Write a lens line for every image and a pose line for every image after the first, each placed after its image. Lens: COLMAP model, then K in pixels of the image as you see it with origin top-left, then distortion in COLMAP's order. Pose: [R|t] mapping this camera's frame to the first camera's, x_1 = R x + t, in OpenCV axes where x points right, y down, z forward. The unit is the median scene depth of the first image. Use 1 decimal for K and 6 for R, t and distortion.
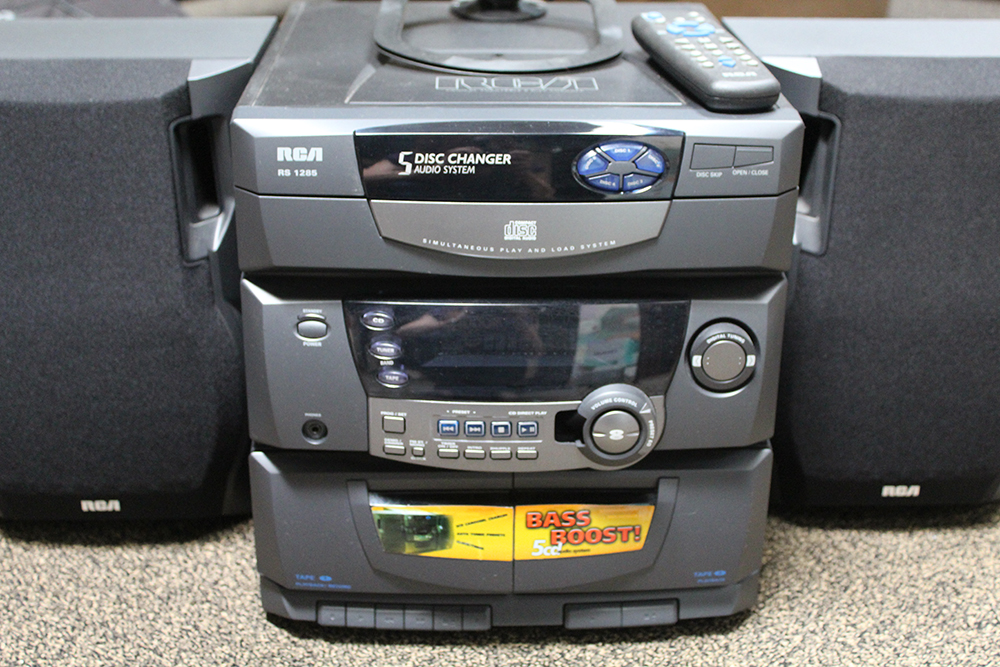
lens RADIAL K [[1442.9, 0, 498.6], [0, 1442.9, 333.6], [0, 0, 1]] dist [-0.078648, 0.000000]
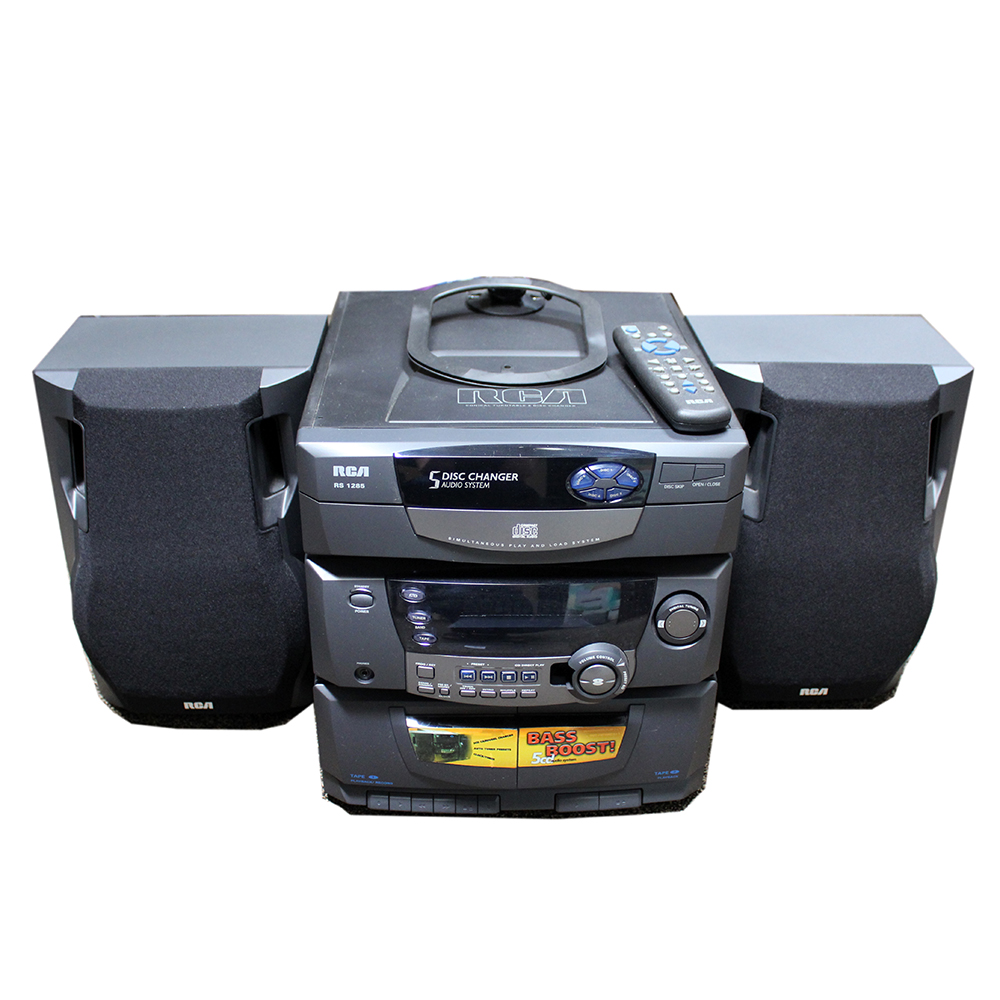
lens RADIAL K [[1152.7, 0, 499.5], [0, 1152.7, 528.9], [0, 0, 1]] dist [-0.163327, 0.000000]
pose [[0.999986, 0.003333, 0.004090, -0.010311], [-0.003745, 0.994425, 0.105381, -0.159572], [-0.003716, -0.105395, 0.994423, -0.008295]]
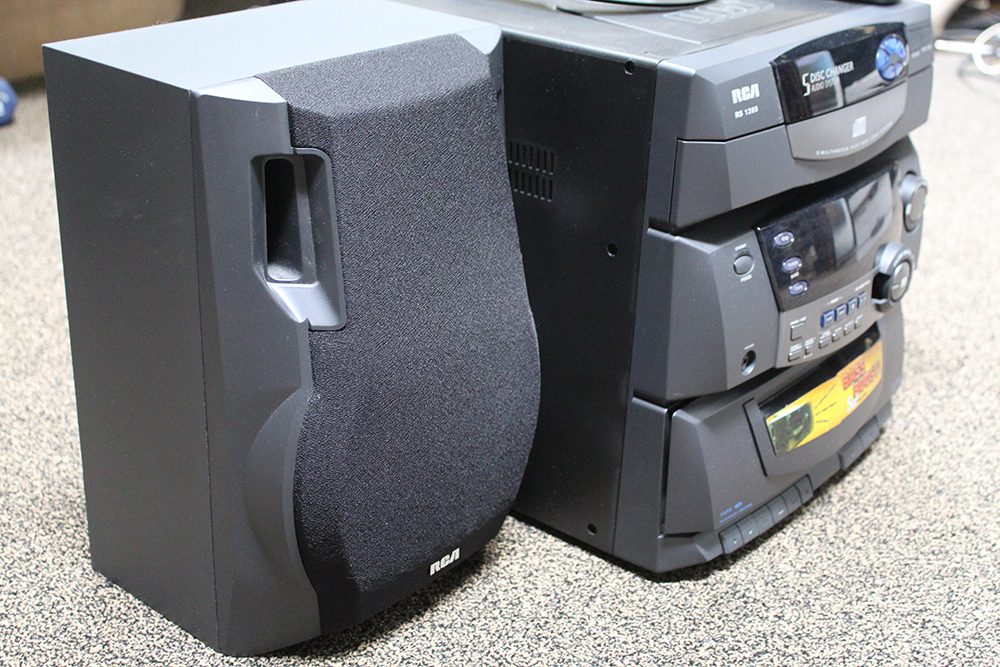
lens RADIAL K [[1333.0, 0, 498.7], [0, 1333.0, 330.7], [0, 0, 1]] dist [-0.074762, 0.000000]
pose [[0.663157, -0.297269, 0.686916, -0.829736], [0.274626, 0.950378, 0.146157, -0.132205], [-0.696278, 0.091721, 0.711888, 0.416686]]
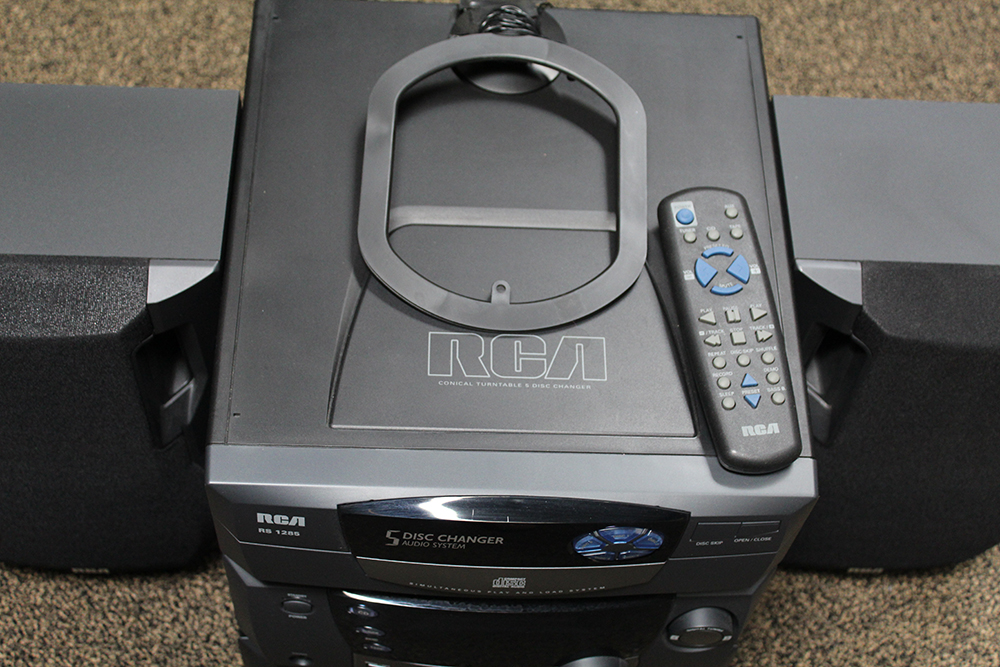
lens RADIAL K [[1515.4, 0, 503.3], [0, 1515.4, 336.0], [0, 0, 1]] dist [-0.065474, 0.000000]
pose [[0.998228, 0.049379, 0.033203, -0.027661], [-0.059485, 0.813766, 0.578140, -0.708978], [0.001528, -0.579091, 0.815262, 0.230080]]
